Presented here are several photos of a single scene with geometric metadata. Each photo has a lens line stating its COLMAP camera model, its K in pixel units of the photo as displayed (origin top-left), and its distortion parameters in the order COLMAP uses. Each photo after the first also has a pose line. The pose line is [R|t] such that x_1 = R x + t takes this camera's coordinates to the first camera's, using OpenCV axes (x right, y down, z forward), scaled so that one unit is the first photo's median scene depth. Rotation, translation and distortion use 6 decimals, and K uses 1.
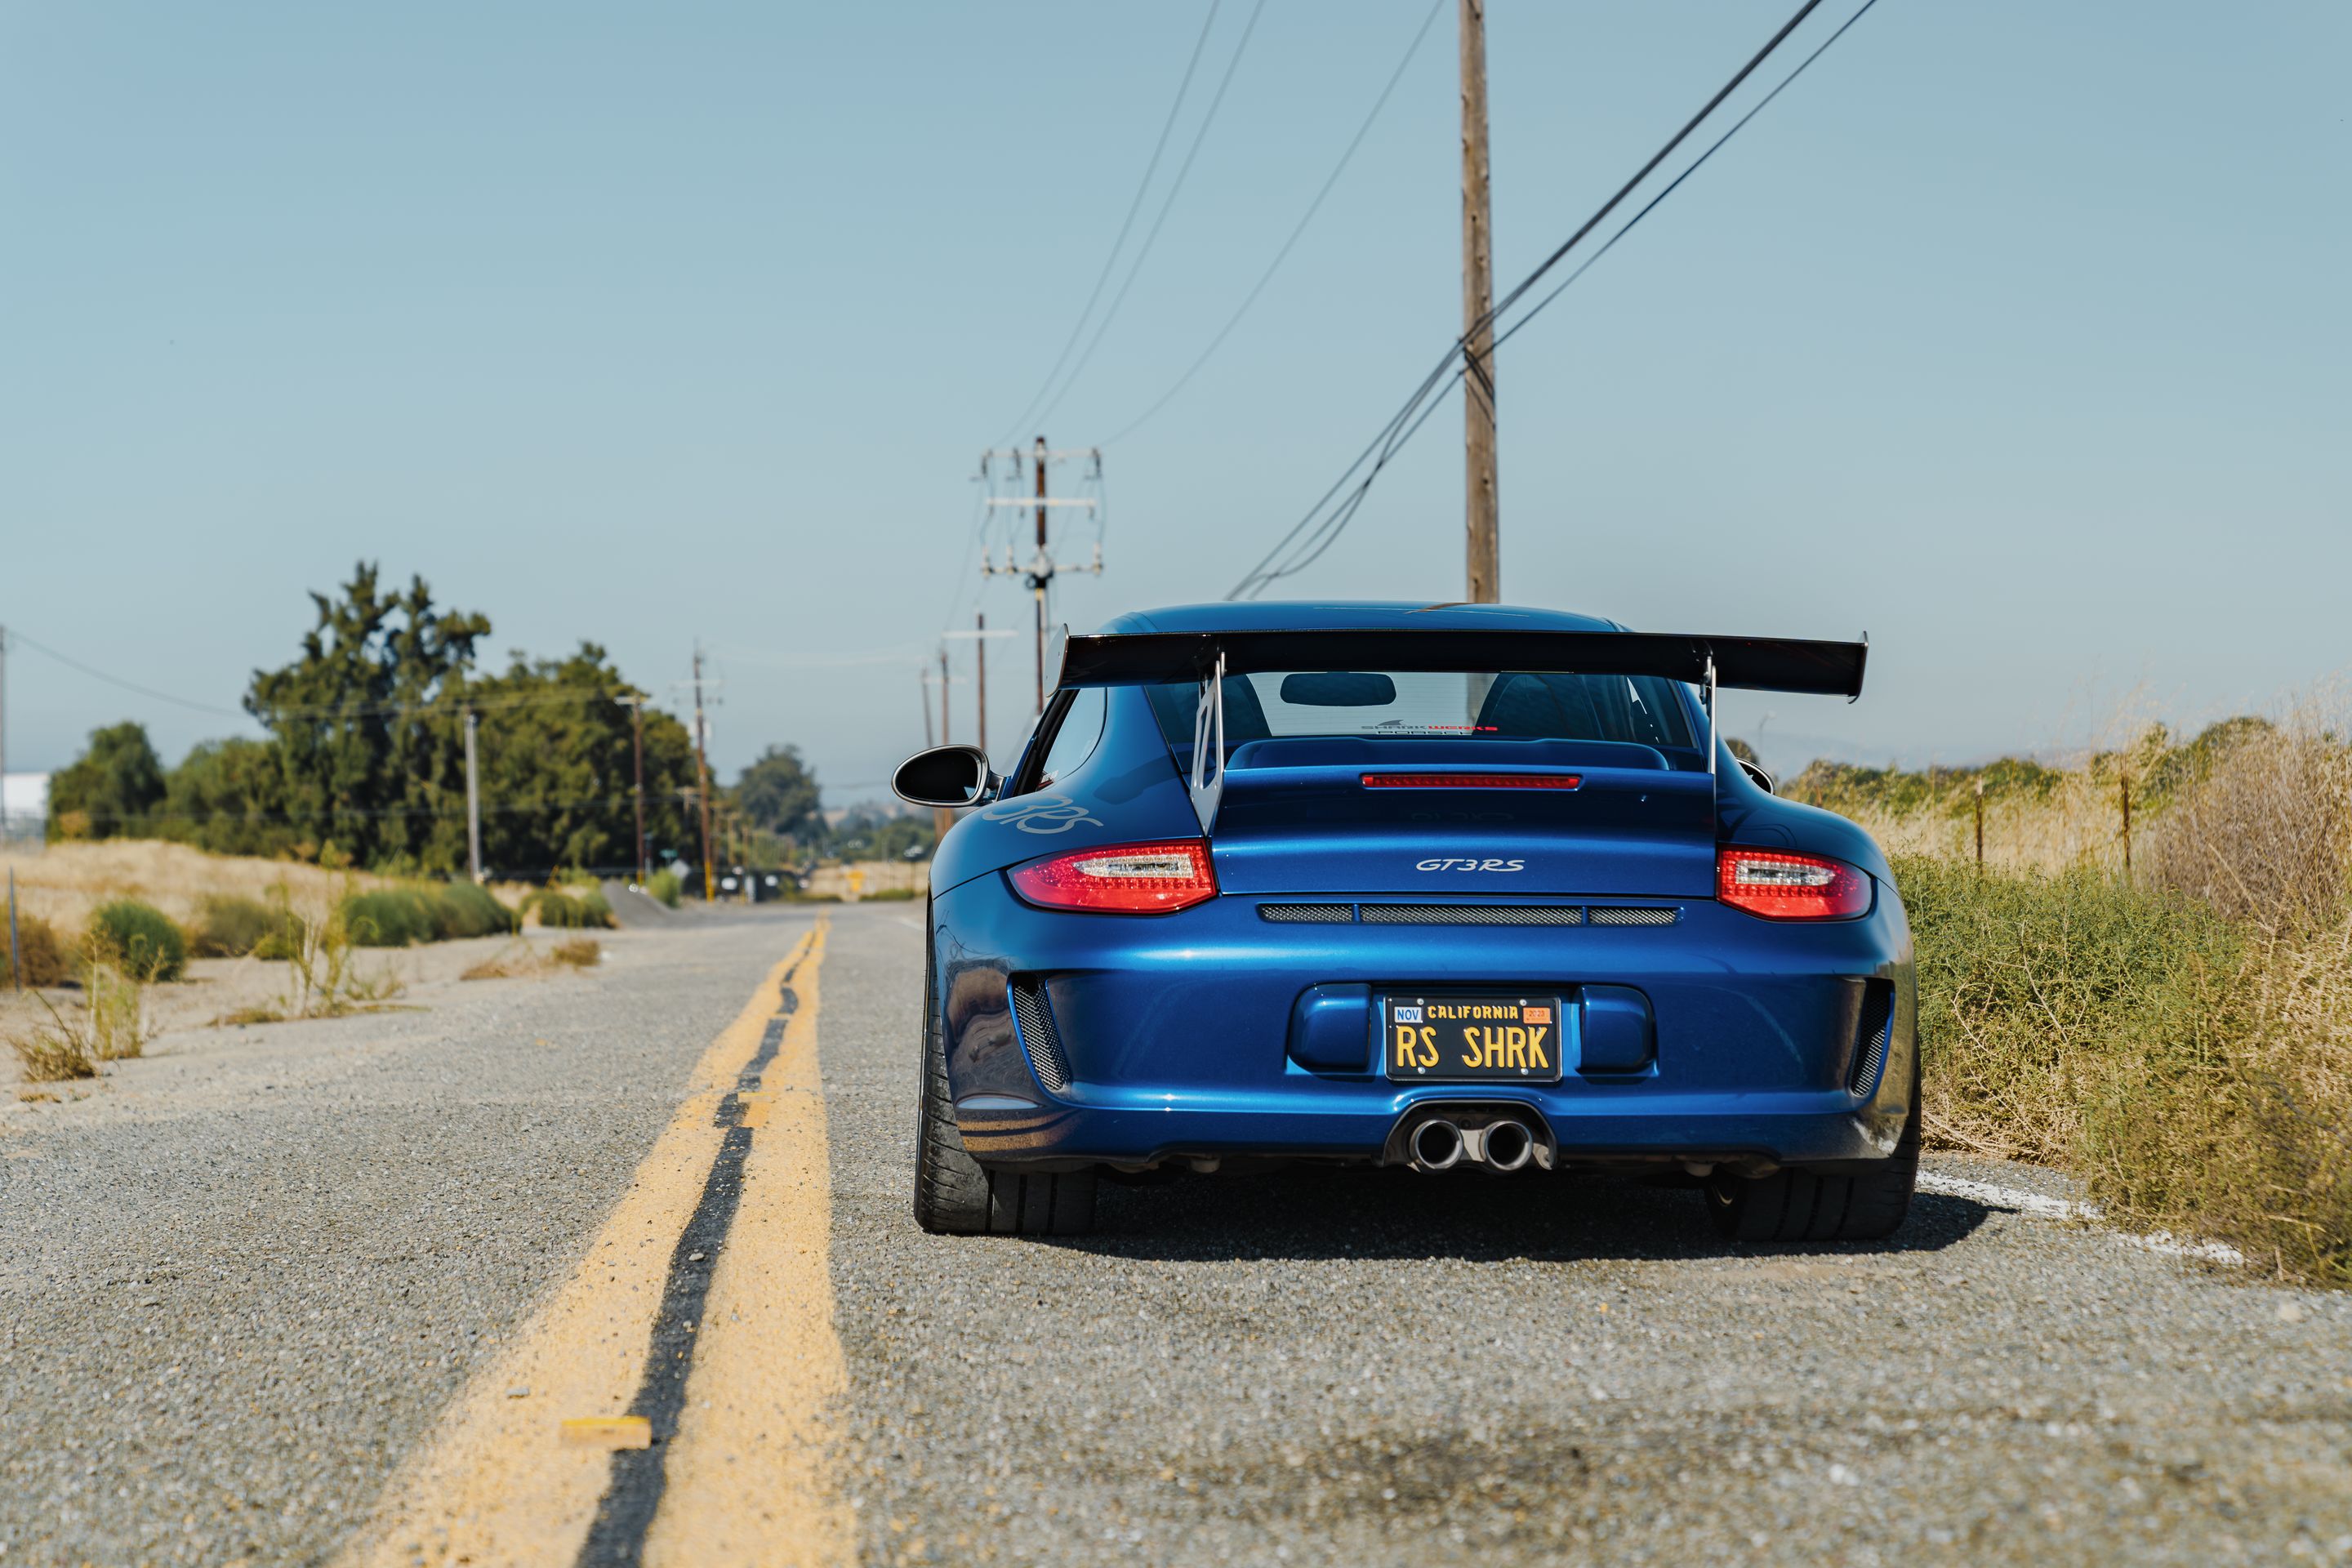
lens RADIAL K [[4936.4, 0, 1176.0], [0, 4936.4, 784.0], [0, 0, 1]] dist [-0.007430, 0.160365]
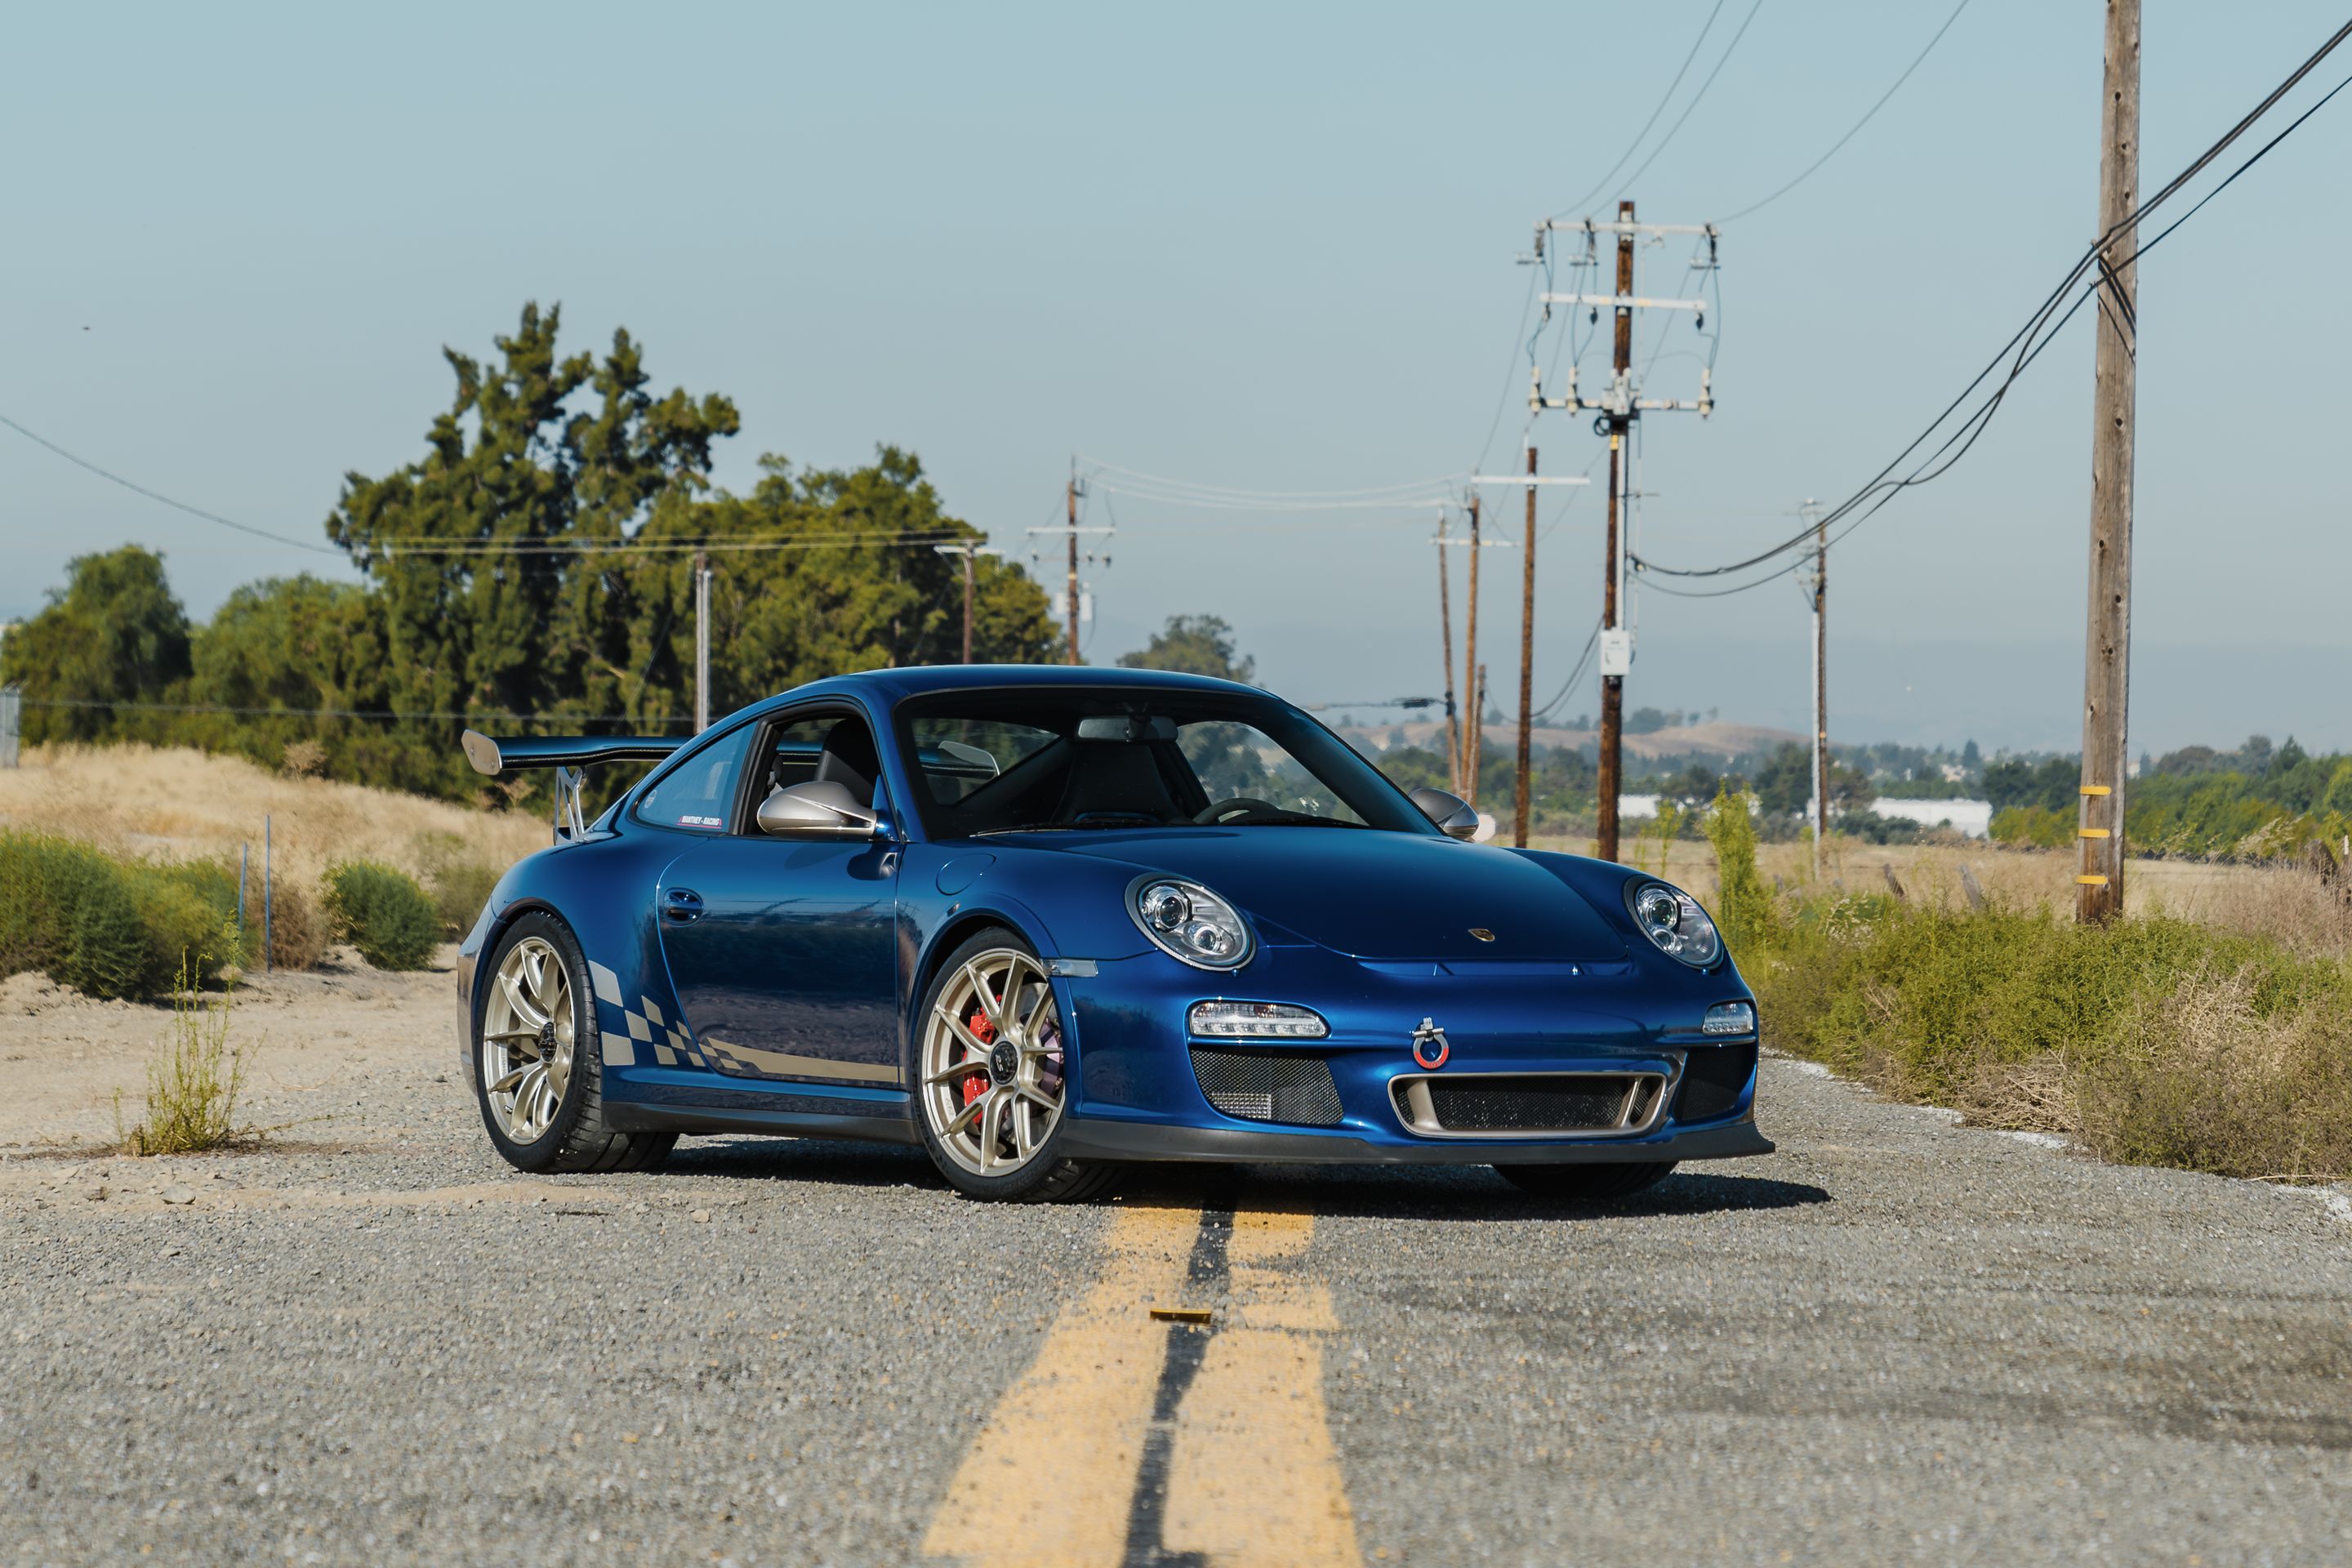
lens RADIAL K [[4039.9, 0, 1345.8], [0, 4039.9, 781.5], [0, 0, 1]] dist [0.033464, 0.011487]
pose [[0.997349, 0.043649, -0.058222, -0.033188], [-0.044332, 0.998962, -0.010497, 0.014781], [0.057703, 0.013050, 0.998248, 0.510730]]
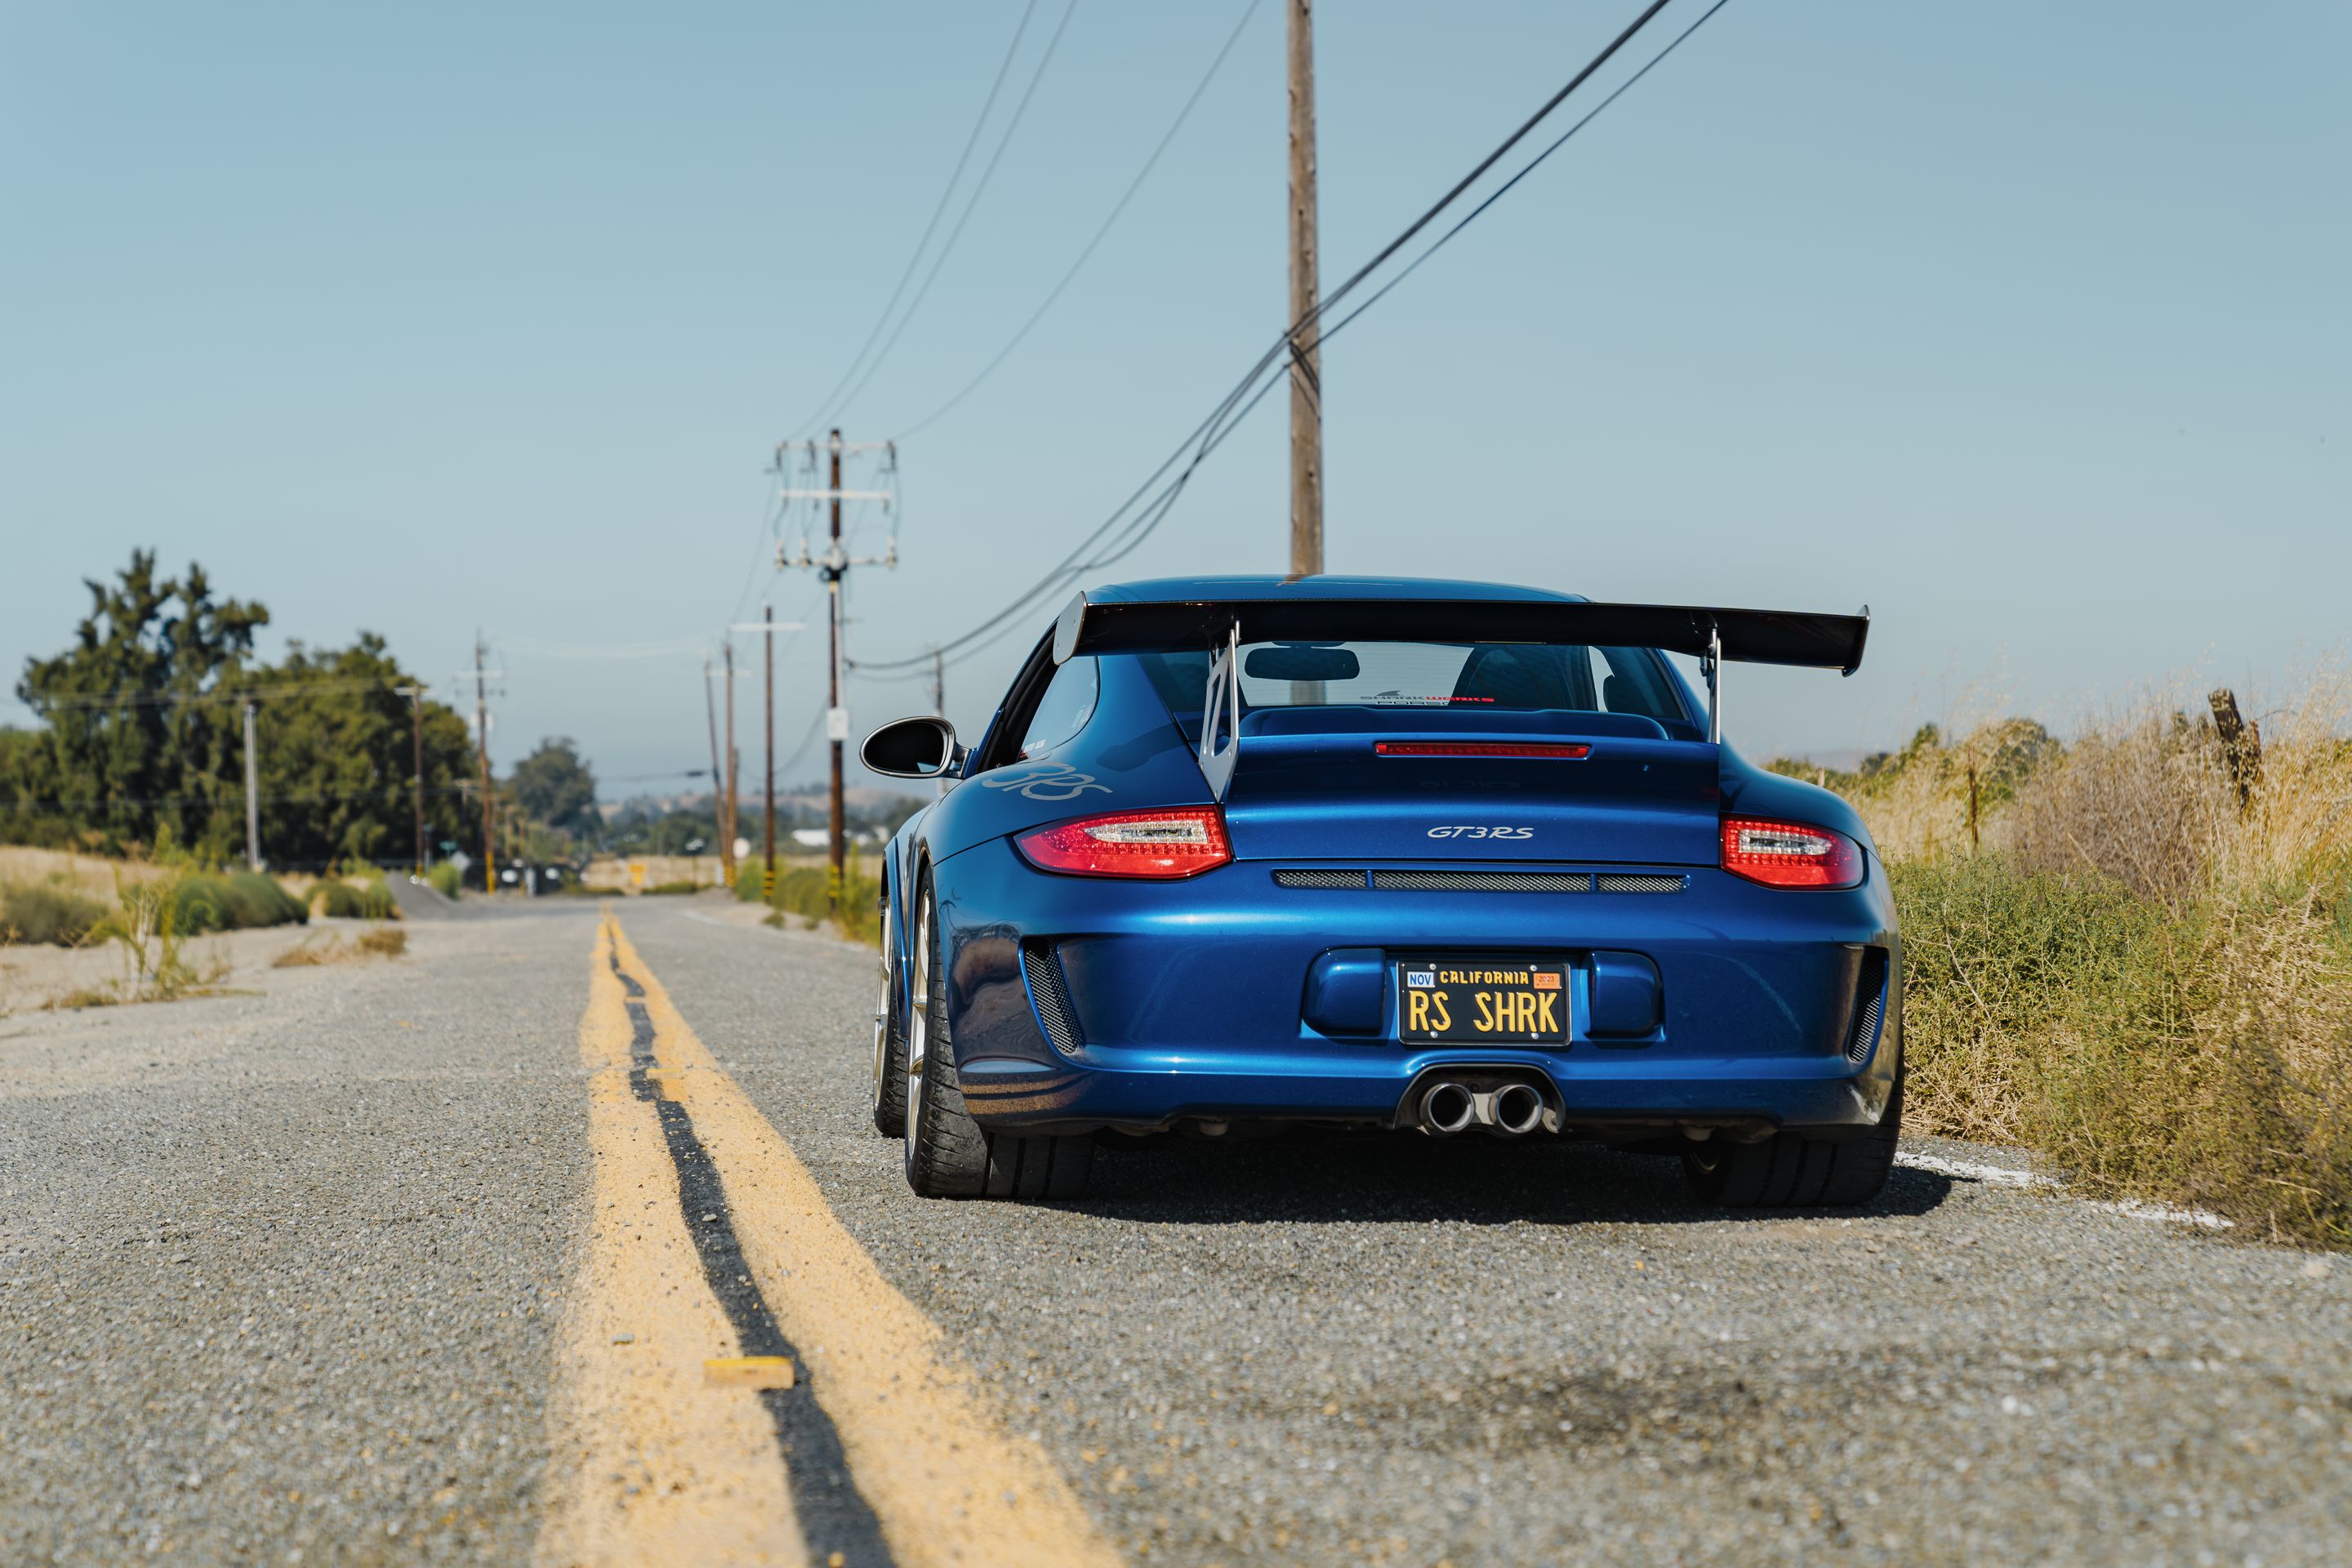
lens RADIAL K [[4936.4, 0, 1176.0], [0, 4936.4, 784.0], [0, 0, 1]] dist [-0.007430, 0.160365]
pose [[0.998853, 0.006160, 0.047488, -0.003532], [-0.006183, 0.999981, 0.000337, 0.000449], [-0.047485, -0.000630, 0.998872, -0.000694]]
